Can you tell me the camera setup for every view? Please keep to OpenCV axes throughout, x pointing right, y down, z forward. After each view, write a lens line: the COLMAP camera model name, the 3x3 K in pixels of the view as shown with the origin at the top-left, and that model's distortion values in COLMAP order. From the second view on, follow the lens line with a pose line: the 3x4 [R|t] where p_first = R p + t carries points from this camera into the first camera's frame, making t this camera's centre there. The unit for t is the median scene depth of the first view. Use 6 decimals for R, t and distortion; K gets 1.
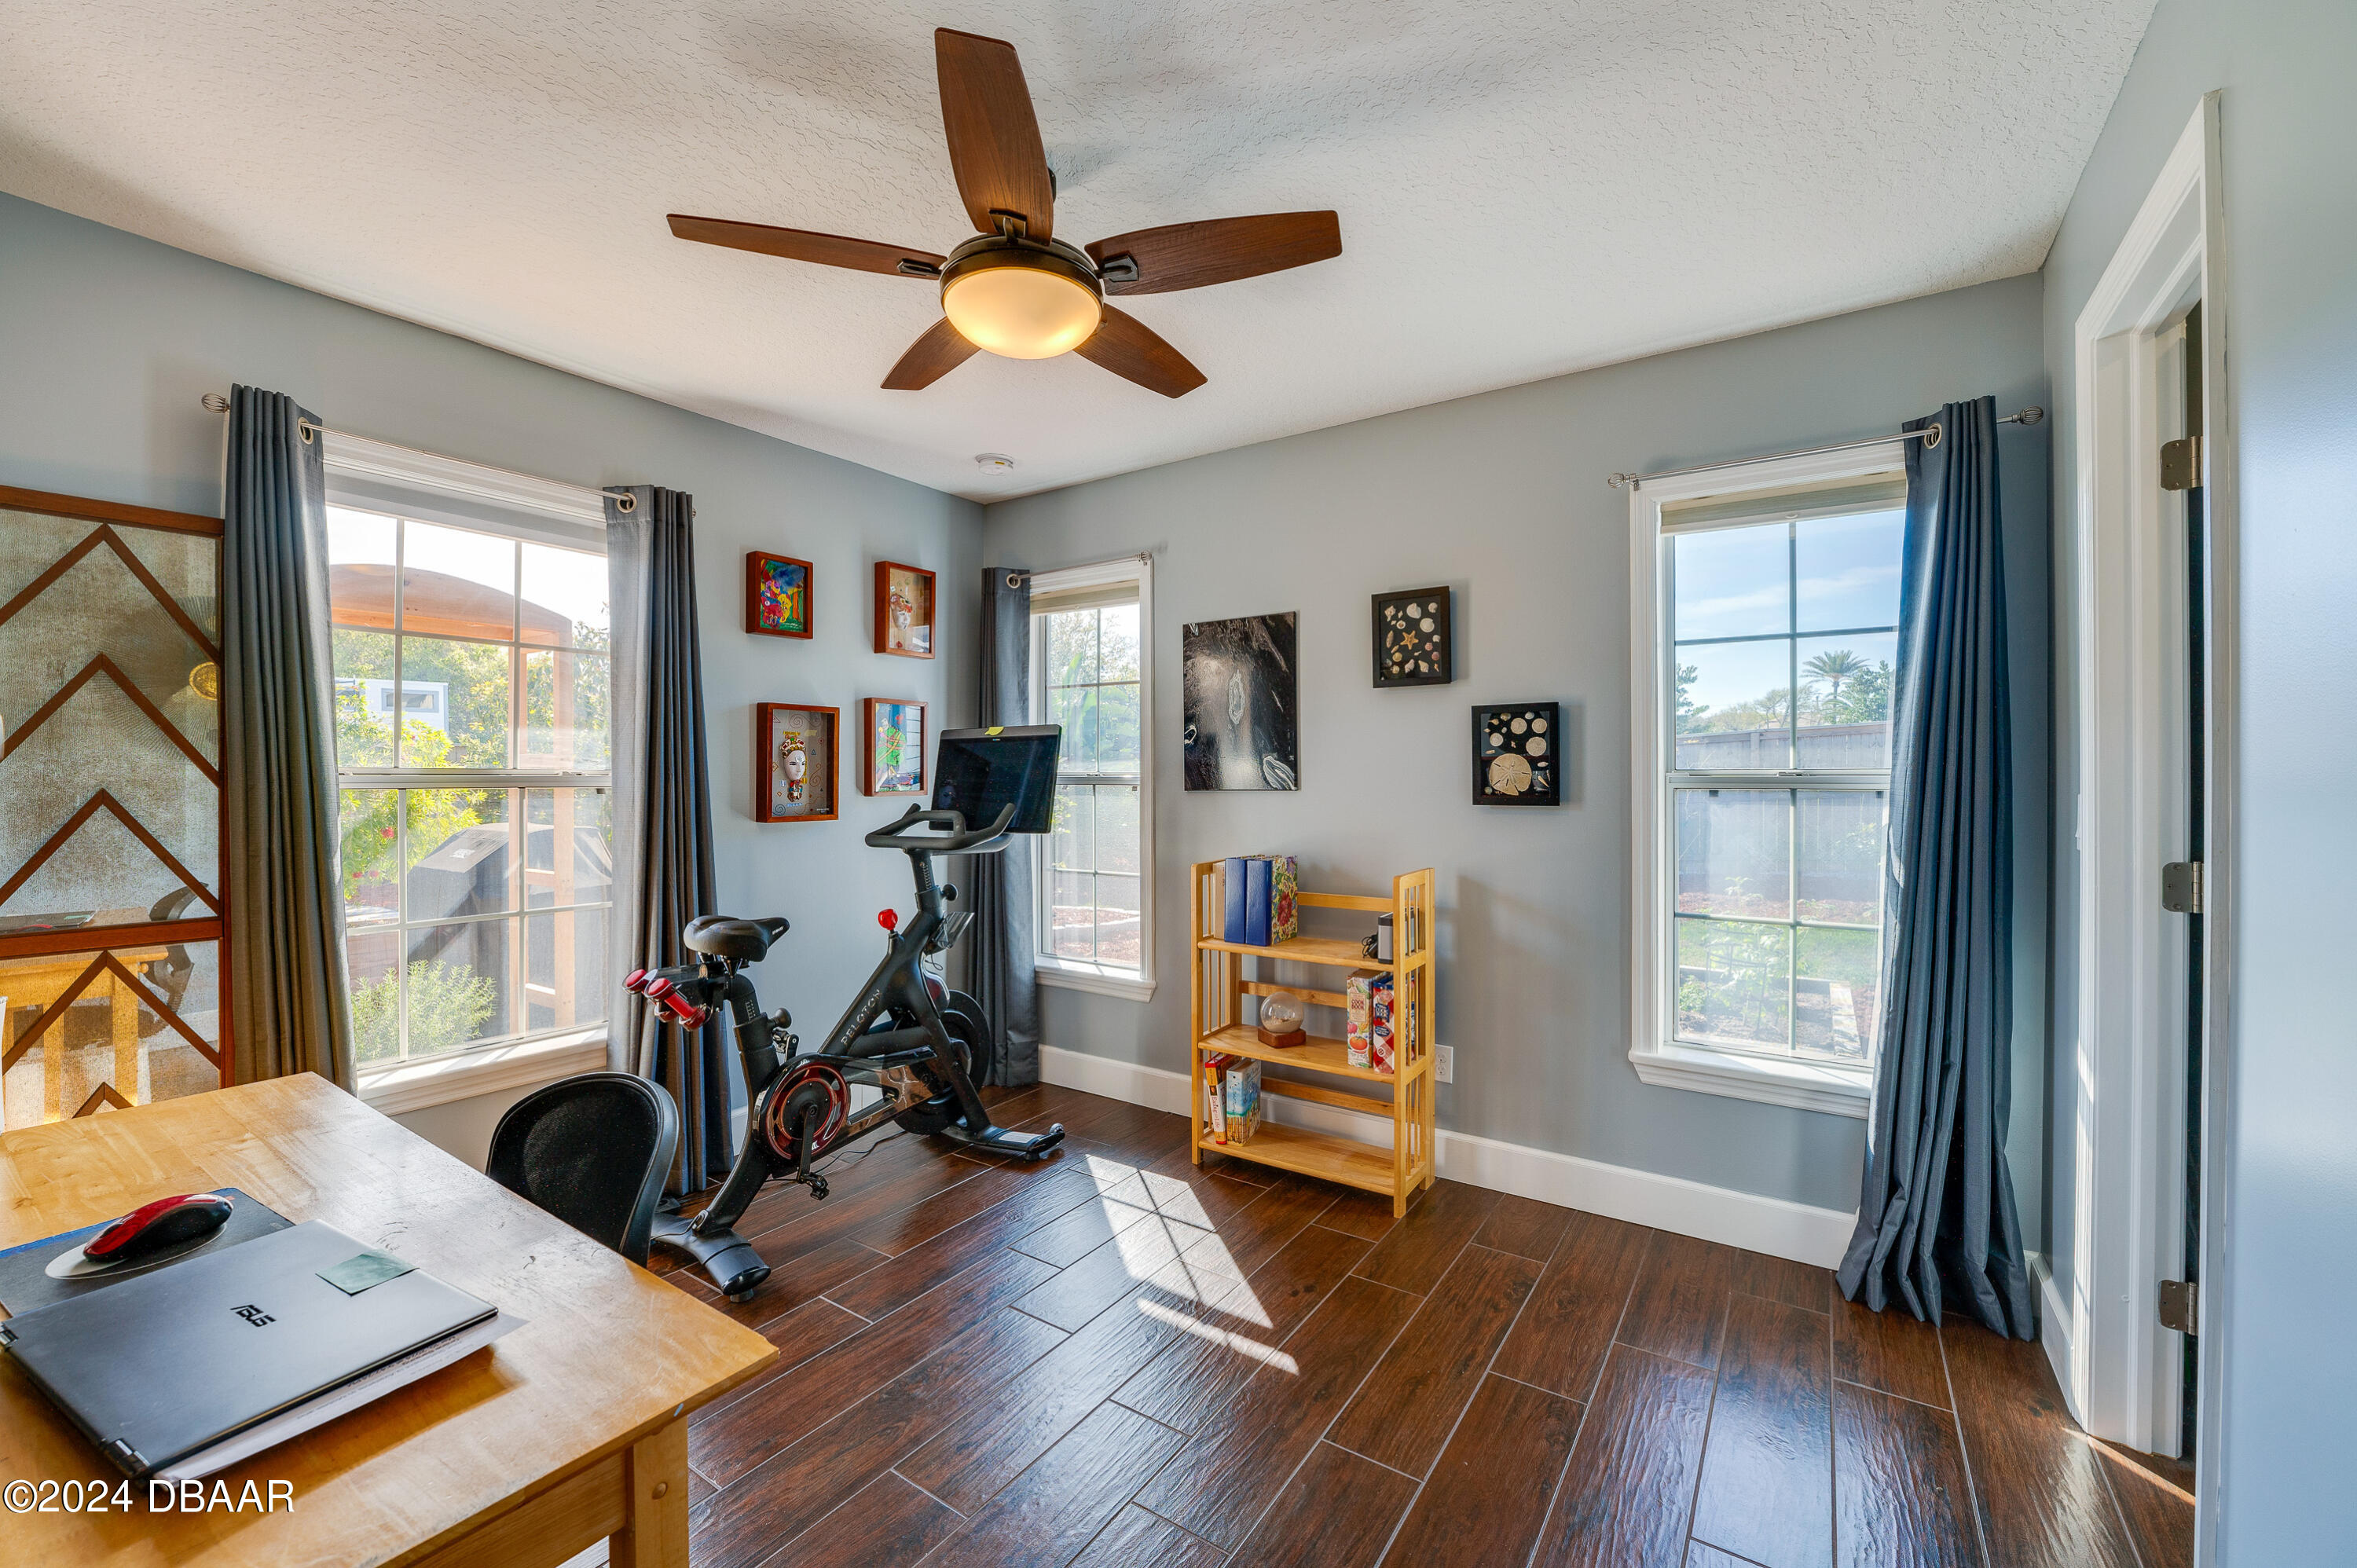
lens RADIAL K [[938.6, 0, 1182.1], [0, 938.6, 784.9], [0, 0, 1]] dist [0.001024, 0.000127]
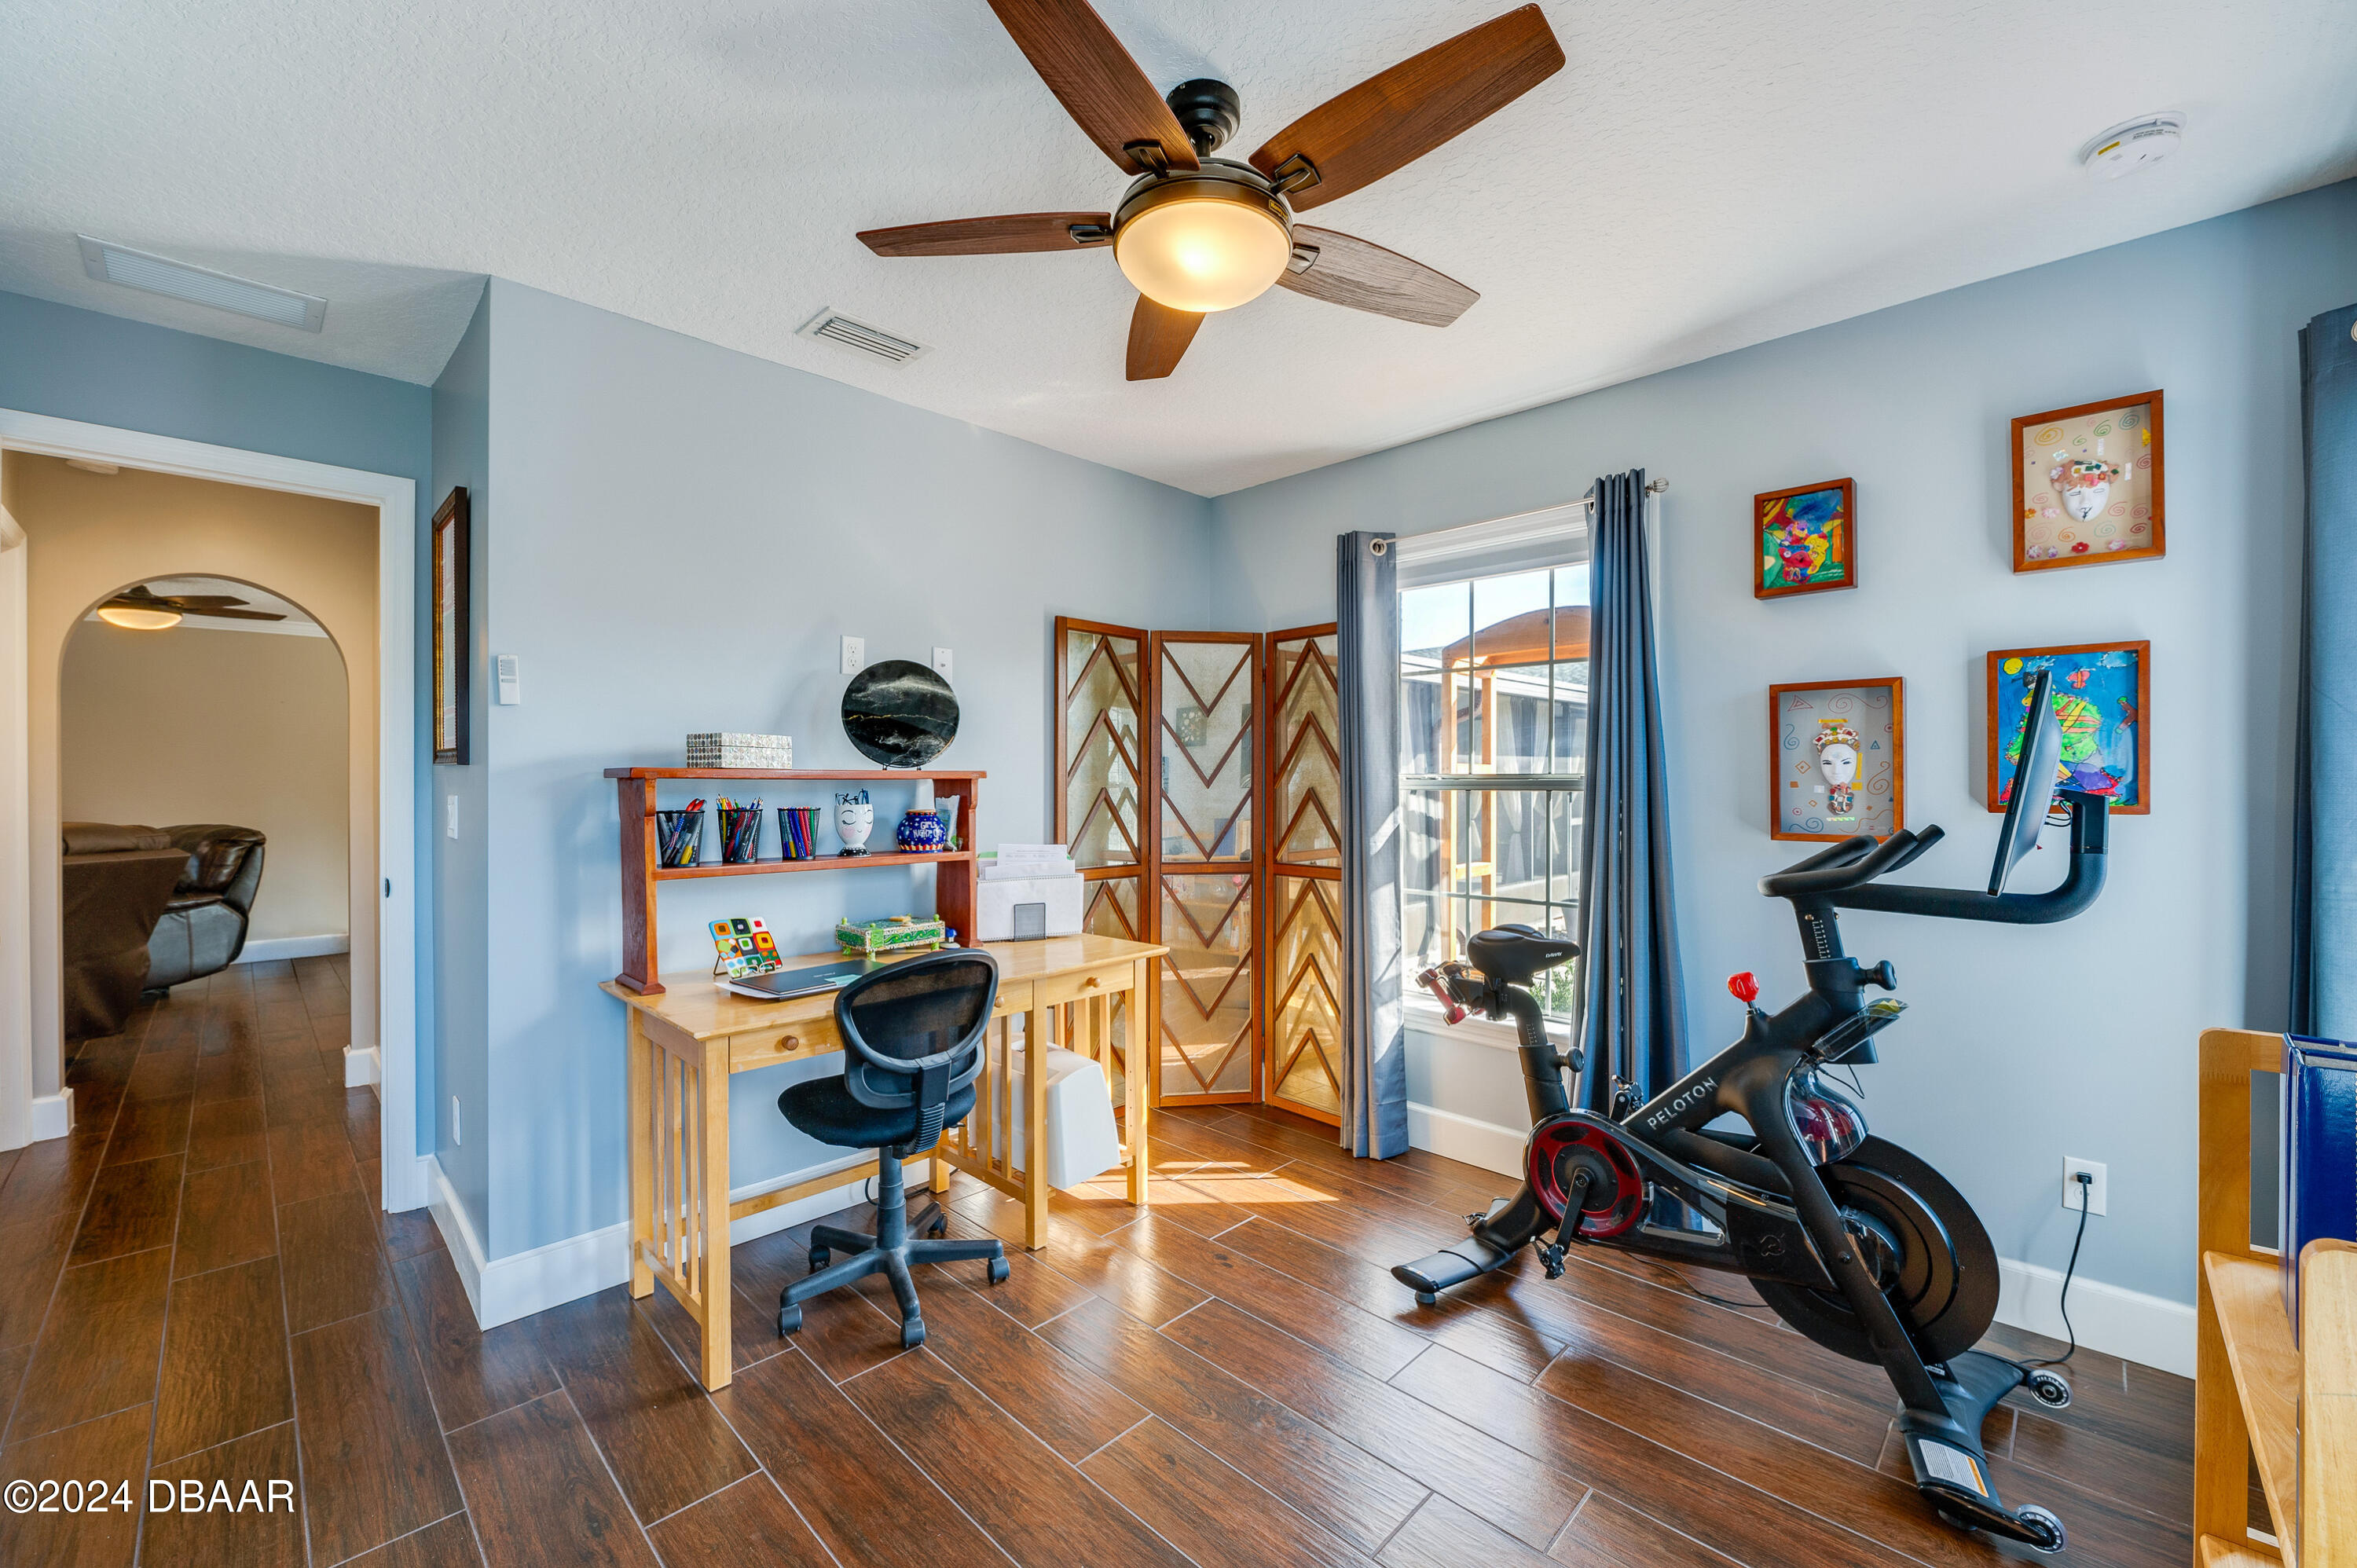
lens RADIAL K [[938.6, 0, 1182.5], [0, 938.6, 783.6], [0, 0, 1]] dist [0.001024, 0.000127]
pose [[-0.173810, 0.007830, -0.984748, 0.404296], [-0.009866, 0.999904, 0.009692, -0.009018], [0.984730, 0.011400, -0.173716, 0.652626]]
